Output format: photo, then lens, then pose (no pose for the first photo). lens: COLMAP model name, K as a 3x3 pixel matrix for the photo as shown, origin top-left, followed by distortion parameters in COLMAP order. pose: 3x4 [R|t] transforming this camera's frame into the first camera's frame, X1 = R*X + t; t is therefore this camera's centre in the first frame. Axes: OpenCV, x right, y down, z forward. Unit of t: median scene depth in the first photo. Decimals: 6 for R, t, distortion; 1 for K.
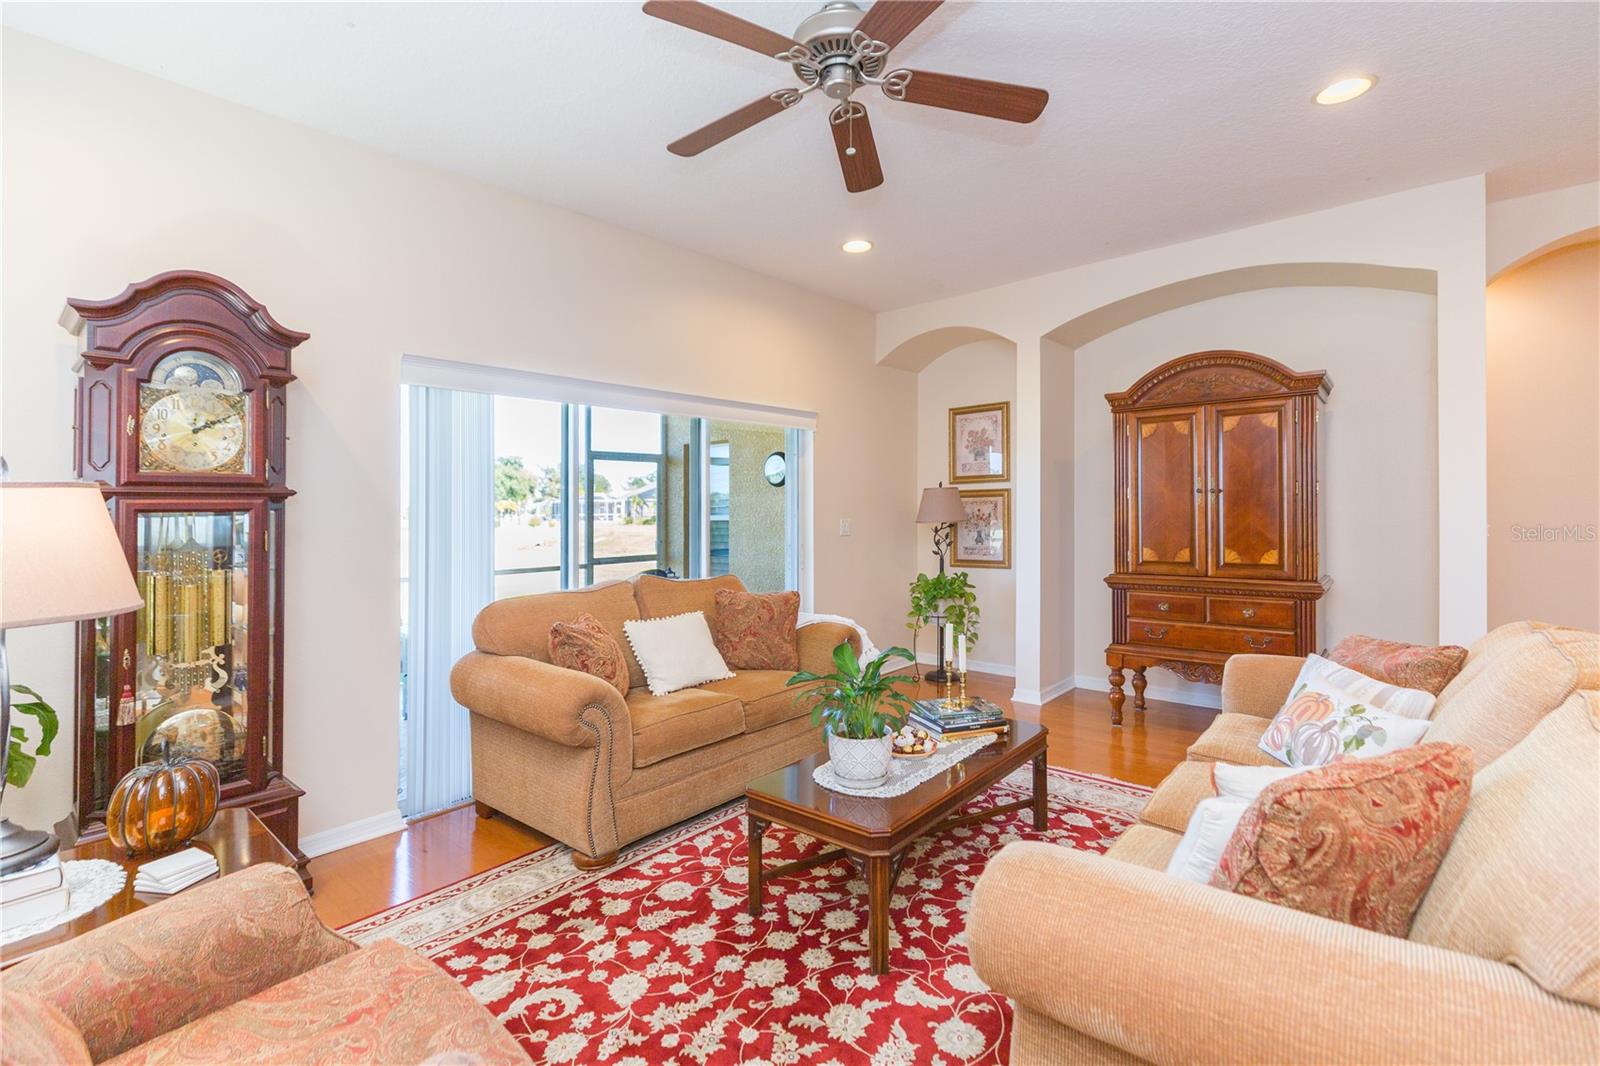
lens RADIAL K [[711.2, 0, 800.3], [0, 711.2, 494.4], [0, 0, 1]] dist [-0.000255, 0.000130]
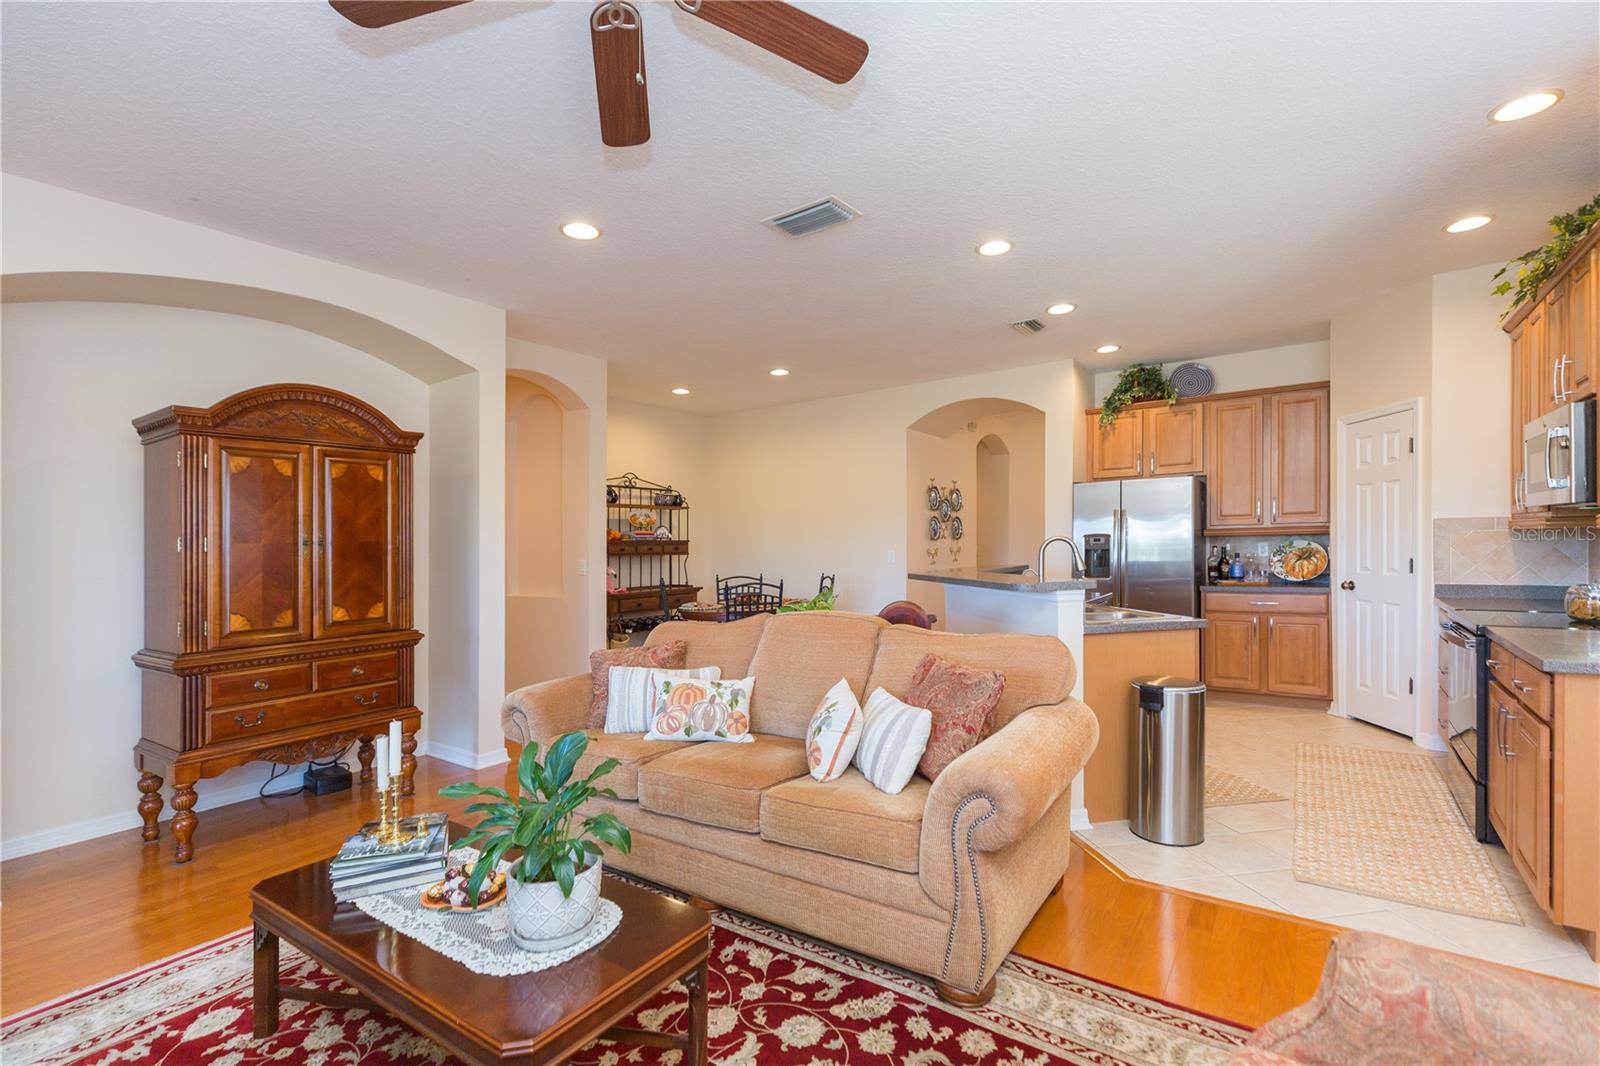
lens RADIAL K [[723.2, 0, 799.7], [0, 723.2, 559.2], [0, 0, 1]] dist [0.000914, 0.000059]
pose [[-0.108295, -0.000584, 0.994119, -0.352389], [0.003262, 0.999994, 0.000943, 0.014611], [-0.994113, 0.003345, -0.108293, 0.445996]]
